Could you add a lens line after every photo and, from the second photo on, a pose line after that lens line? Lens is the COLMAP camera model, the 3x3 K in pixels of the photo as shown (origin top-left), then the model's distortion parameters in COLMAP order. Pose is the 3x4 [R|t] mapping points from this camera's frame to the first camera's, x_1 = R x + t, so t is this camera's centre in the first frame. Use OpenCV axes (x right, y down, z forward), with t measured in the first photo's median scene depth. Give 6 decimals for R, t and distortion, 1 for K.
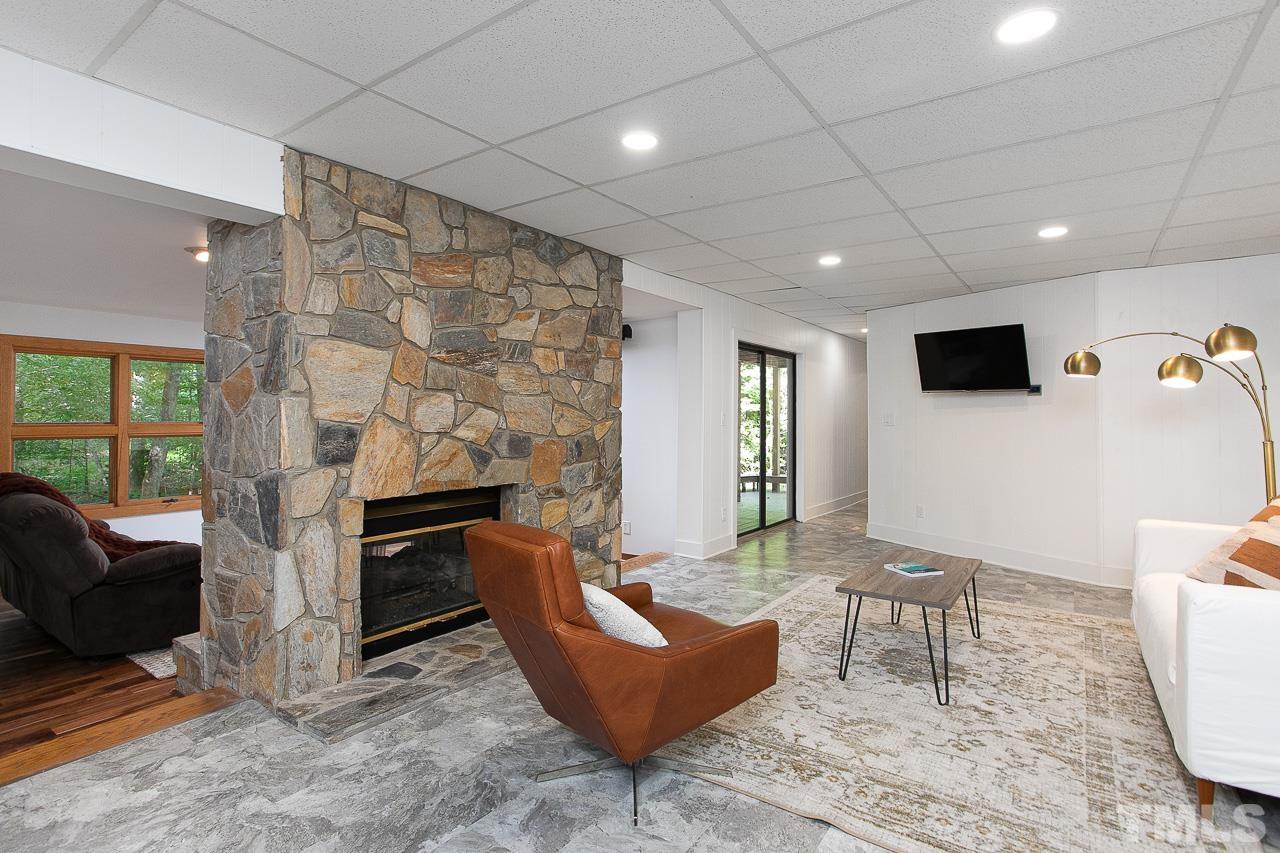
lens RADIAL K [[618.9, 0, 640.0], [0, 618.9, 426.5], [0, 0, 1]] dist [-0.064881, 0.009207]
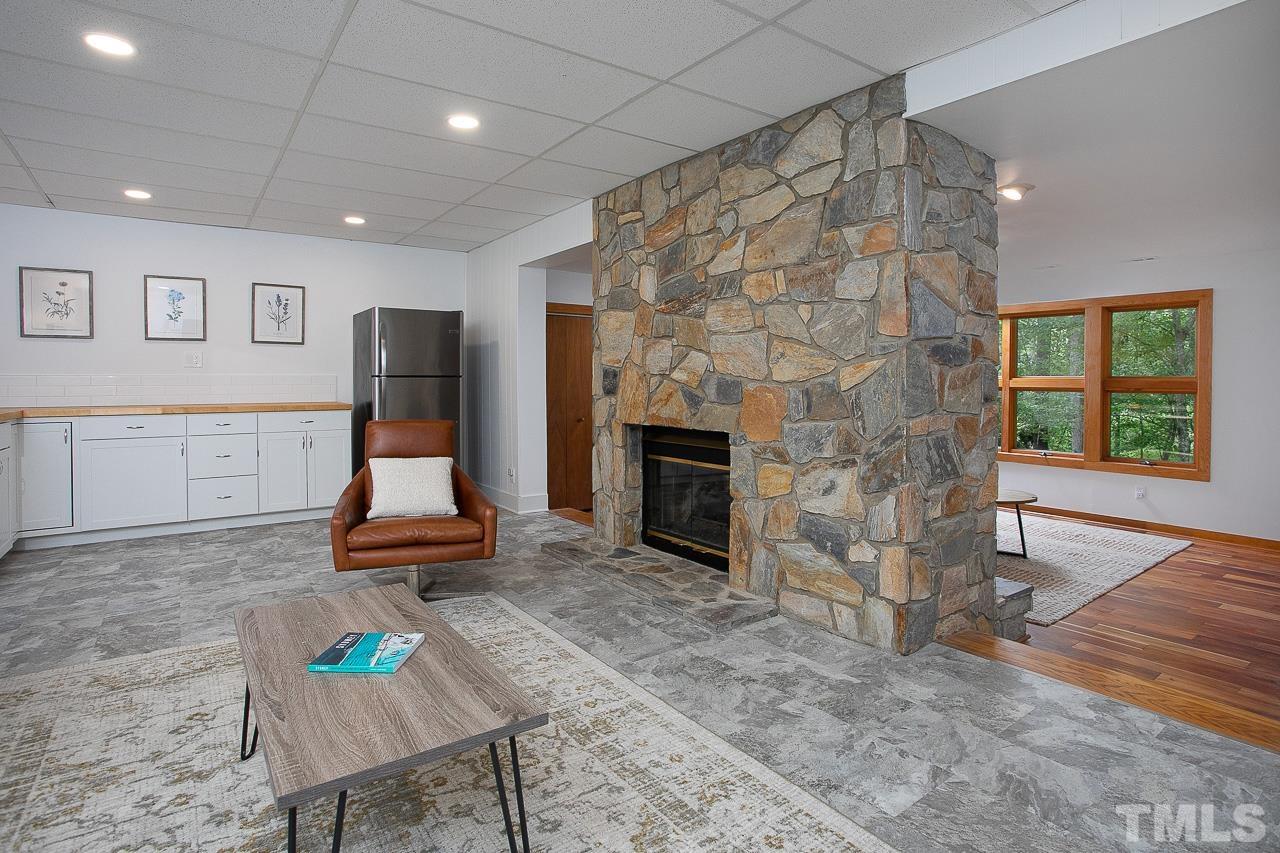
lens RADIAL K [[650.9, 0, 634.1], [0, 650.9, 393.7], [0, 0, 1]] dist [-0.090897, 0.042887]
pose [[-0.316814, 0.022192, -0.948228, 0.768496], [-0.011325, 0.999566, 0.027177, 0.011945], [0.948420, 0.019349, -0.316425, 1.216851]]
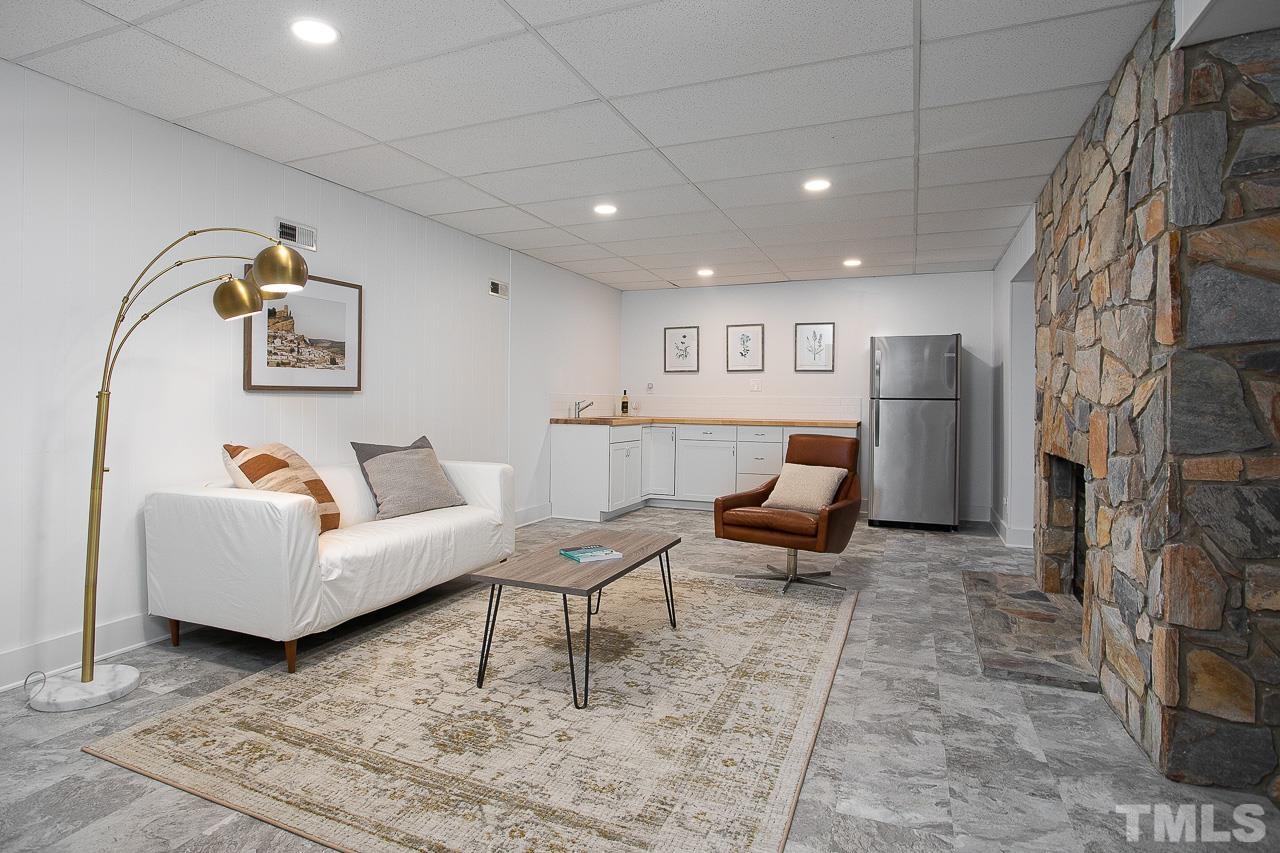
lens RADIAL K [[681.2, 0, 638.0], [0, 681.2, 405.4], [0, 0, 1]] dist [-0.037646, 0.001899]
pose [[-0.973017, -0.006081, -0.230655, 0.545010], [-0.010904, 0.999748, 0.019642, 0.008138], [0.230477, 0.021627, -0.972837, 1.738724]]
